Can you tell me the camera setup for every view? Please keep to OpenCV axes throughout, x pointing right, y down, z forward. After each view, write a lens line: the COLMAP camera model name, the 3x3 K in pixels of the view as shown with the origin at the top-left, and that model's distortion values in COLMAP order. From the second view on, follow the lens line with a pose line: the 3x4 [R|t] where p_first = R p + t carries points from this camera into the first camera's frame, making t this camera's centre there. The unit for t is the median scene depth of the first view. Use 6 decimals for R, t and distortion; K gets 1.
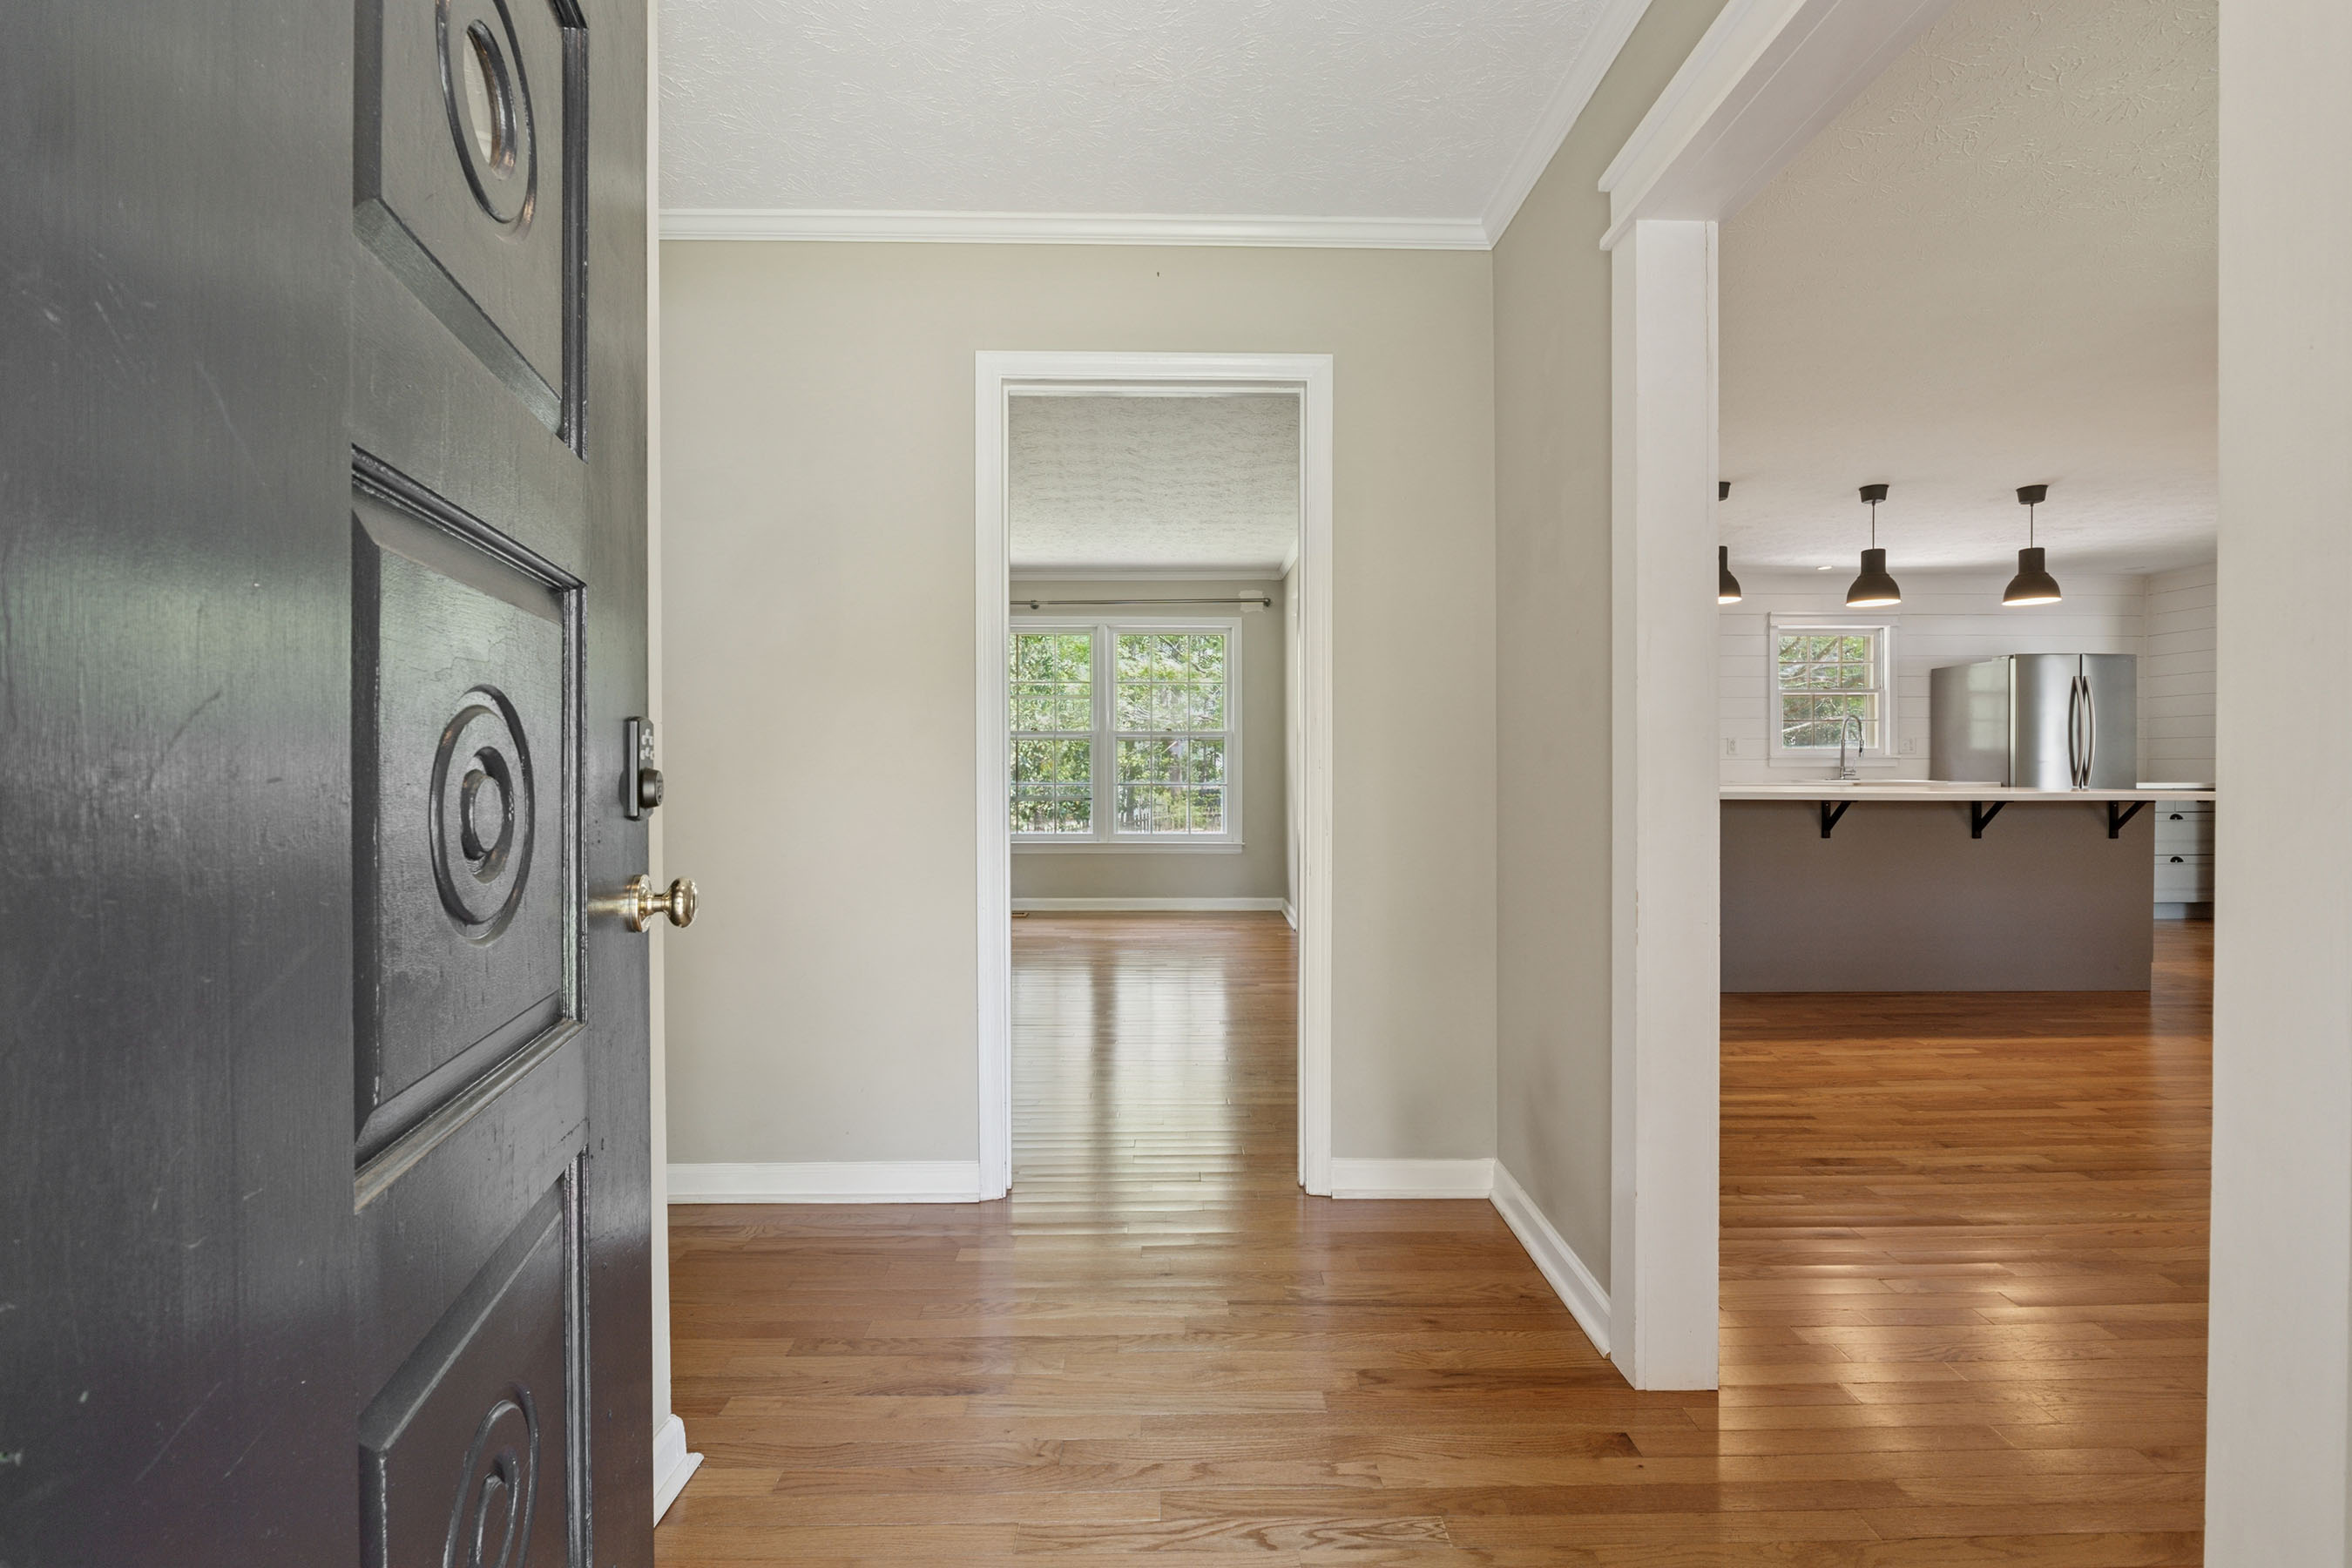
lens RADIAL K [[986.7, 0, 1182.9], [0, 986.7, 769.5], [0, 0, 1]] dist [-0.009086, 0.000446]
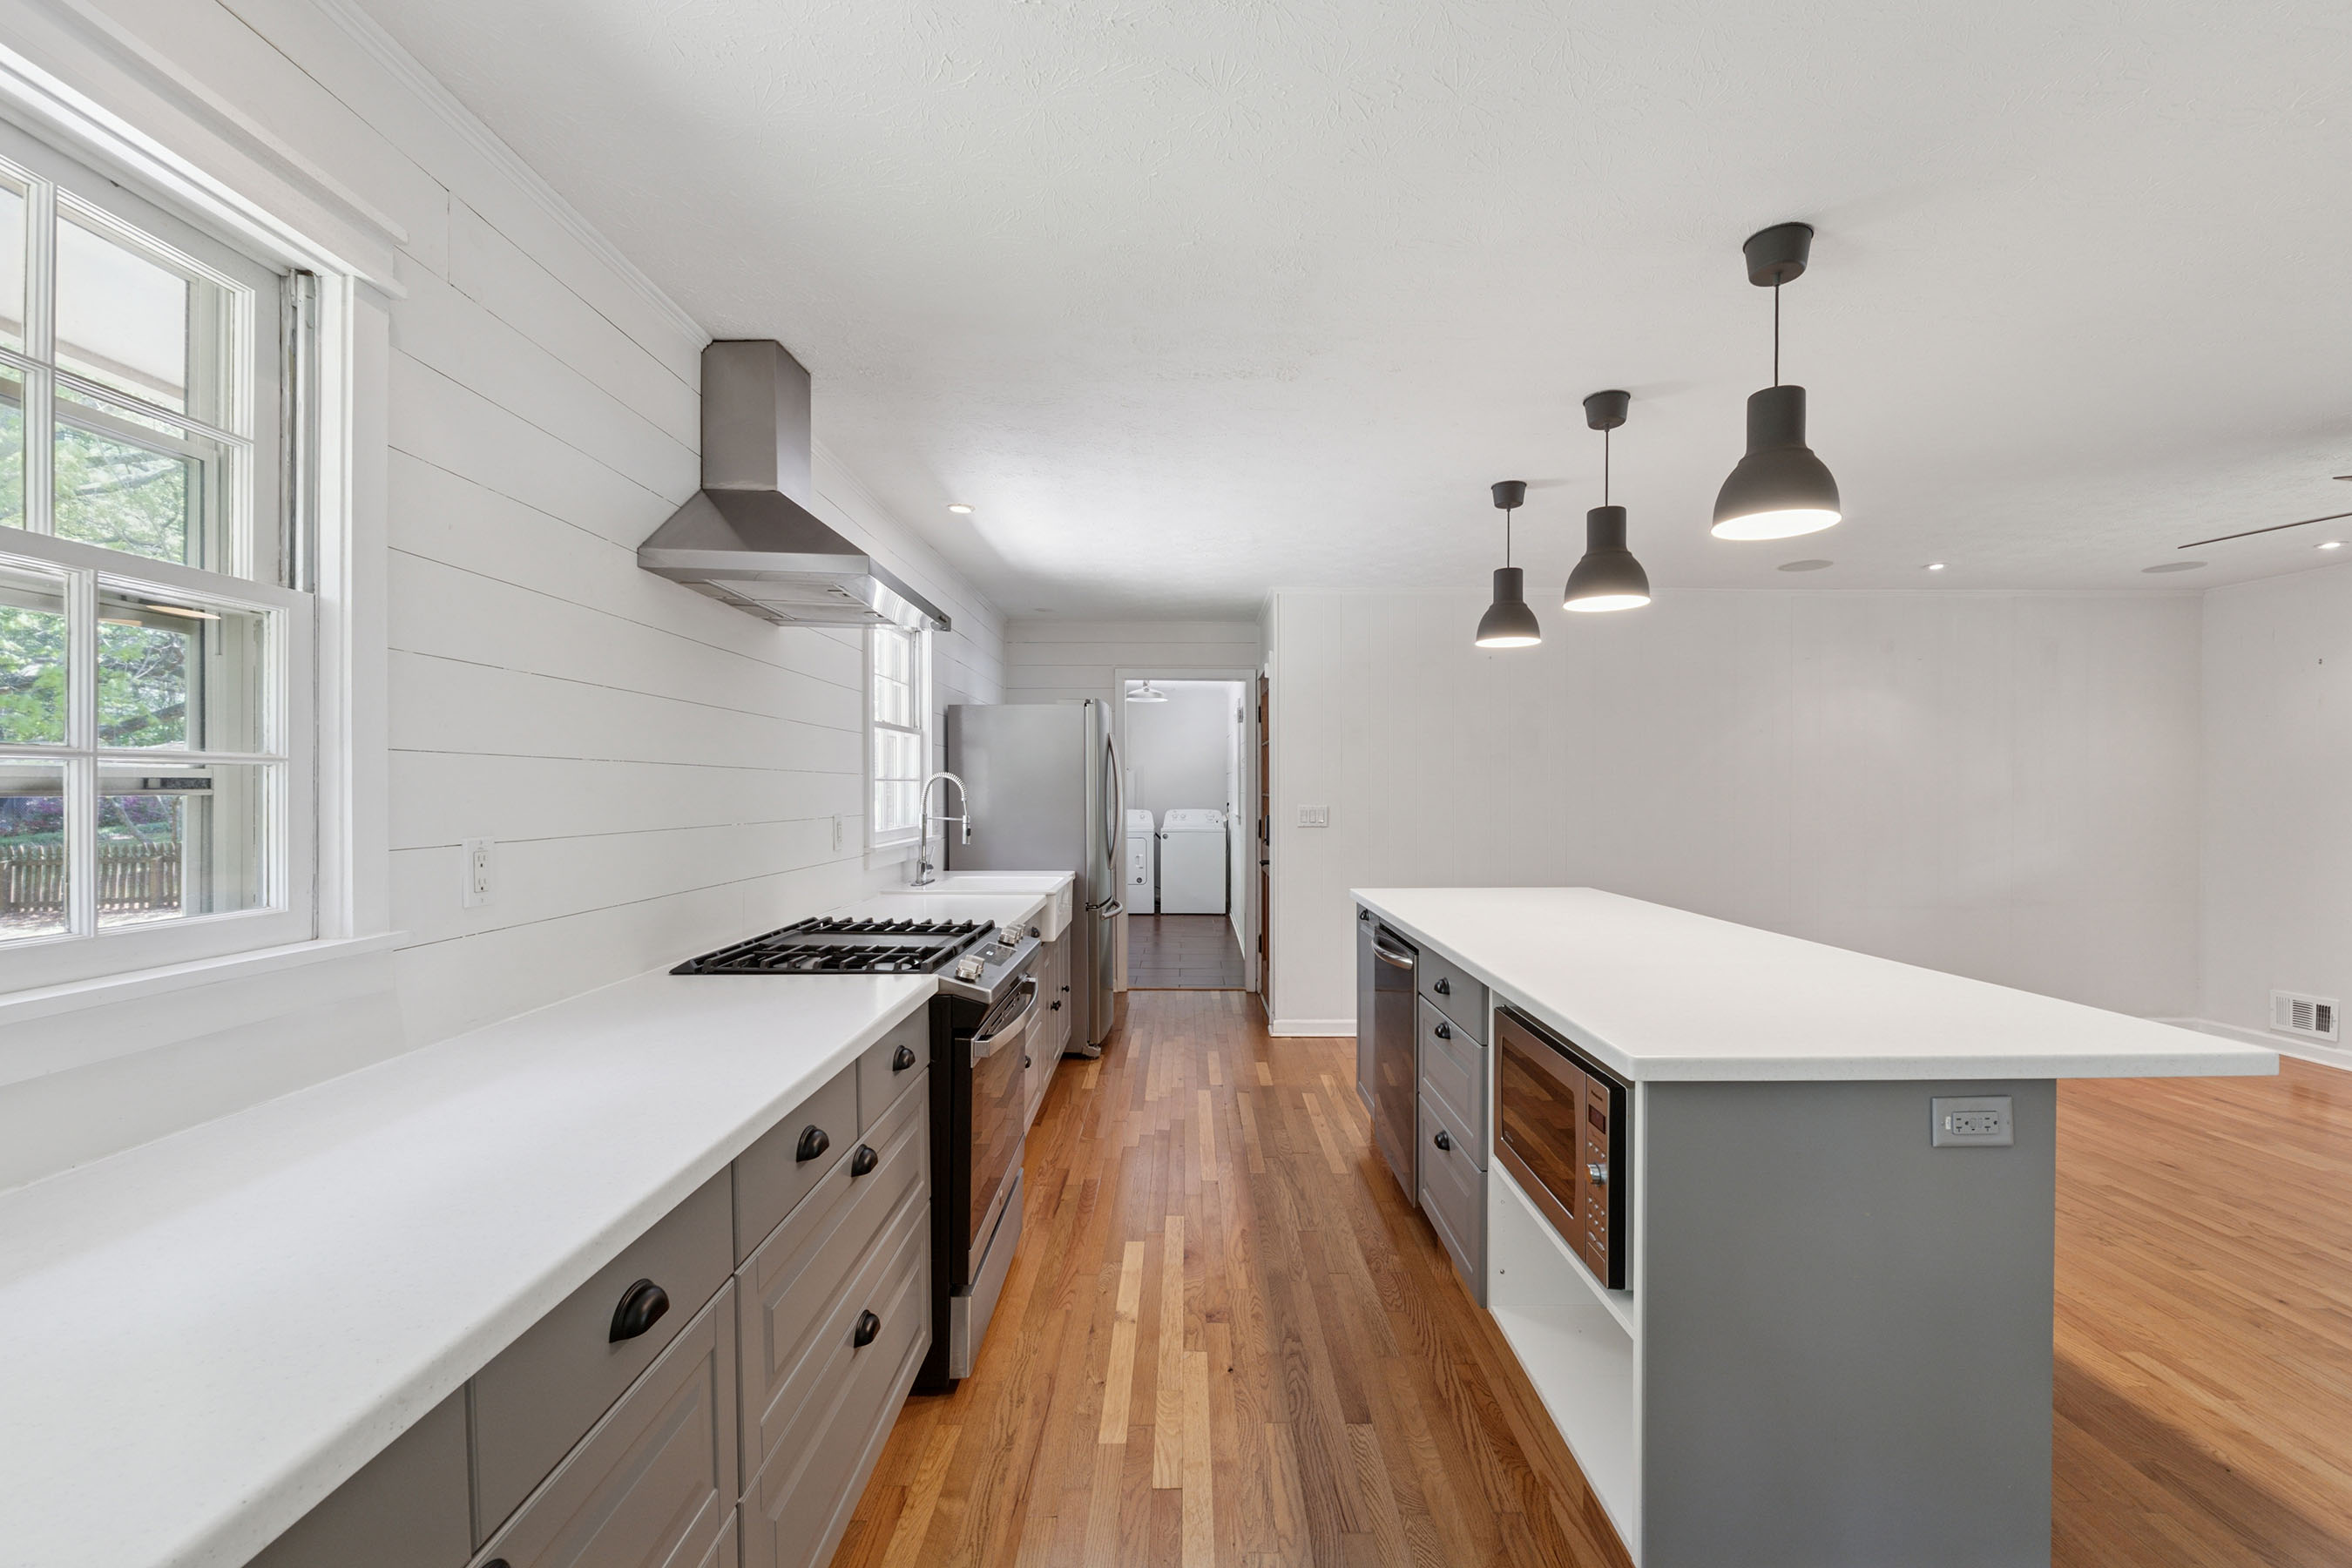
lens RADIAL K [[986.7, 0, 1193.0], [0, 986.7, 799.4], [0, 0, 1]] dist [-0.009086, 0.000446]
pose [[0.006911, -0.009019, 0.999935, 0.099994], [0.005838, 0.999943, 0.008979, -0.047761], [-0.999959, 0.005776, 0.006964, 0.928815]]
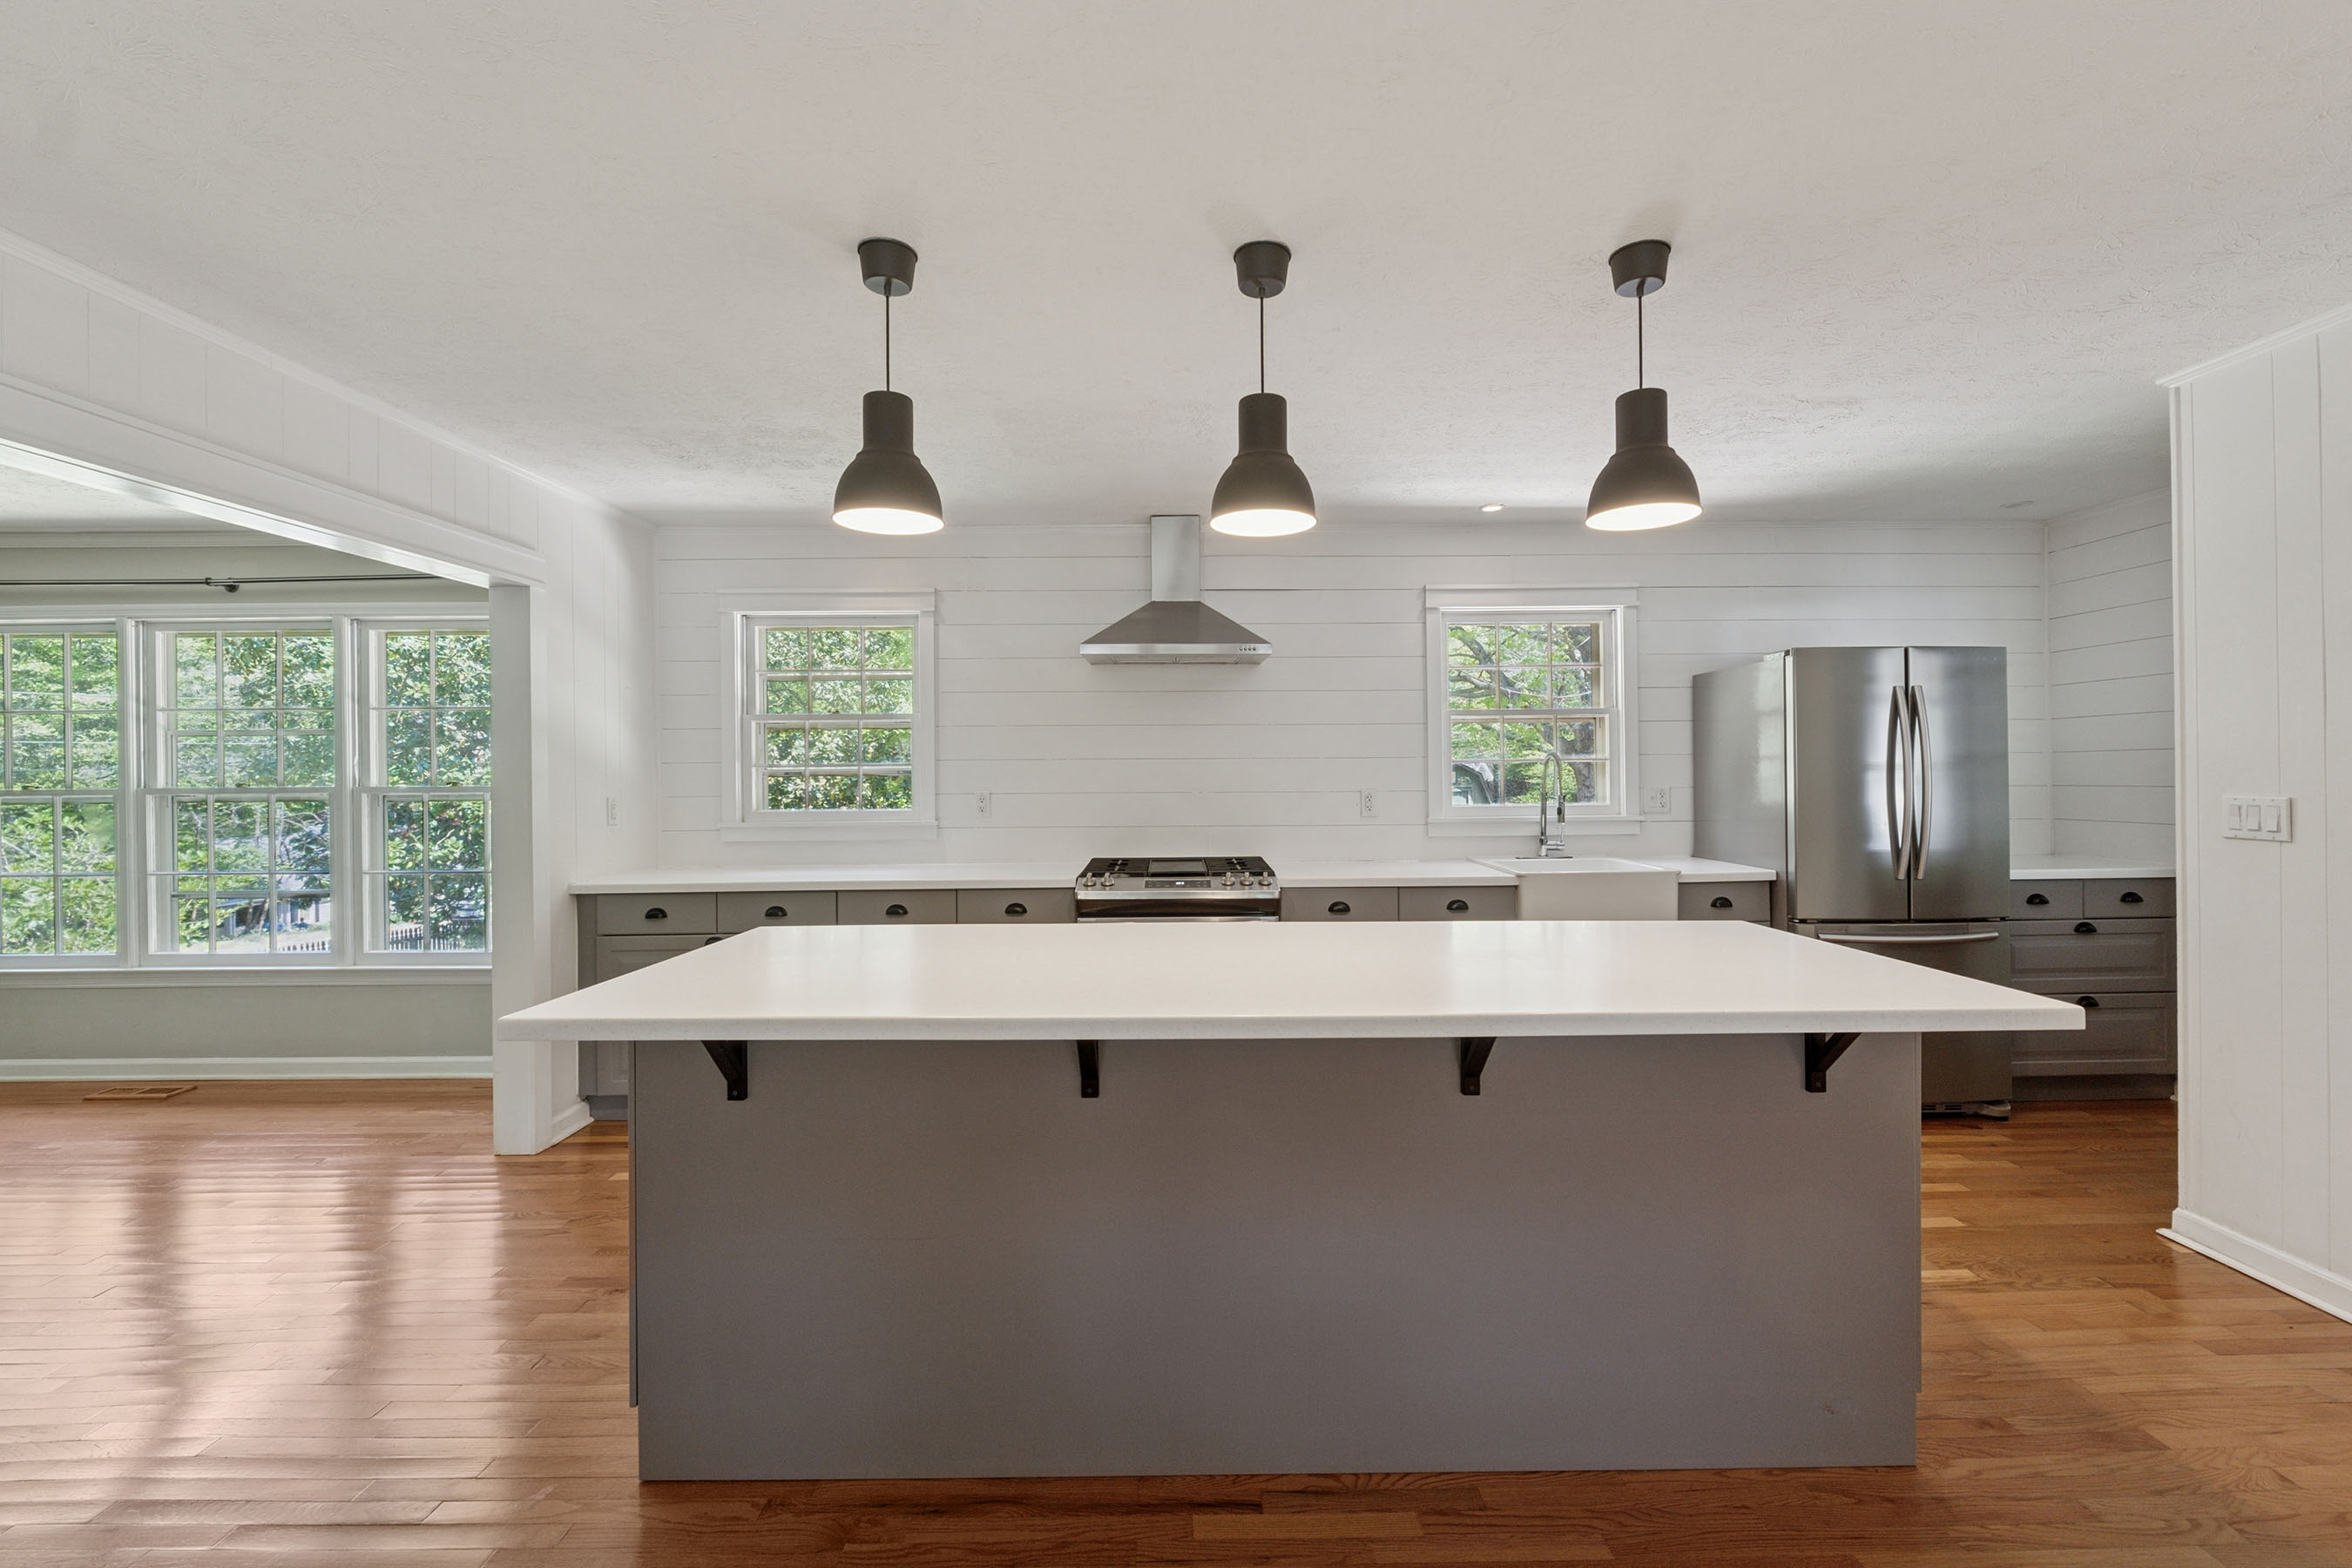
lens RADIAL K [[986.7, 0, 1185.0], [0, 986.7, 770.8], [0, 0, 1]] dist [-0.009086, 0.000446]
pose [[0.999946, -0.006421, -0.008205, 0.505005], [0.006326, 0.999912, -0.011619, -0.042245], [0.008279, 0.011566, 0.999899, 0.430386]]
